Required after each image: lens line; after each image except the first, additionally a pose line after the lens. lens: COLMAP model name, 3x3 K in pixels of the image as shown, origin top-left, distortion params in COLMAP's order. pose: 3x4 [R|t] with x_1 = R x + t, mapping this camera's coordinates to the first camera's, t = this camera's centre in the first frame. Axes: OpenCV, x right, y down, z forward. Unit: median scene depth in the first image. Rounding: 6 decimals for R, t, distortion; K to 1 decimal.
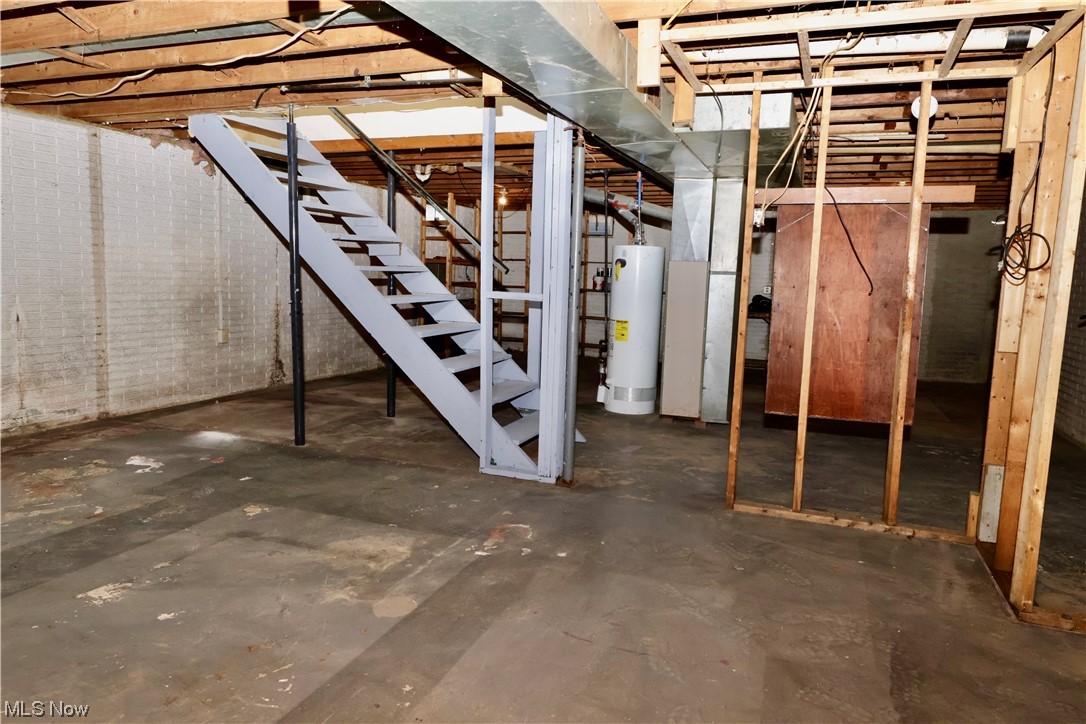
lens RADIAL K [[703.1, 0, 561.4], [0, 703.1, 359.0], [0, 0, 1]] dist [-0.001855, -0.001980]
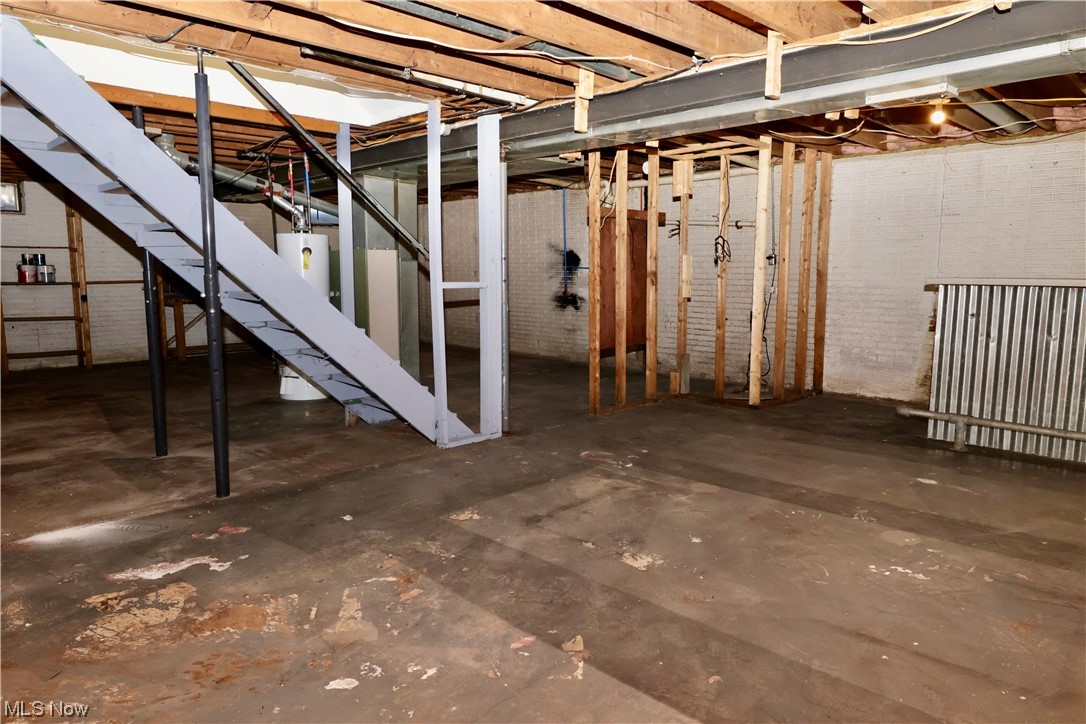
lens RADIAL K [[703.1, 0, 555.0], [0, 703.1, 355.5], [0, 0, 1]] dist [-0.001855, -0.001980]
pose [[0.404866, -0.145158, 0.902781, -1.205815], [0.118338, 0.987333, 0.105683, -0.091073], [-0.906686, 0.064046, 0.416915, 0.456991]]
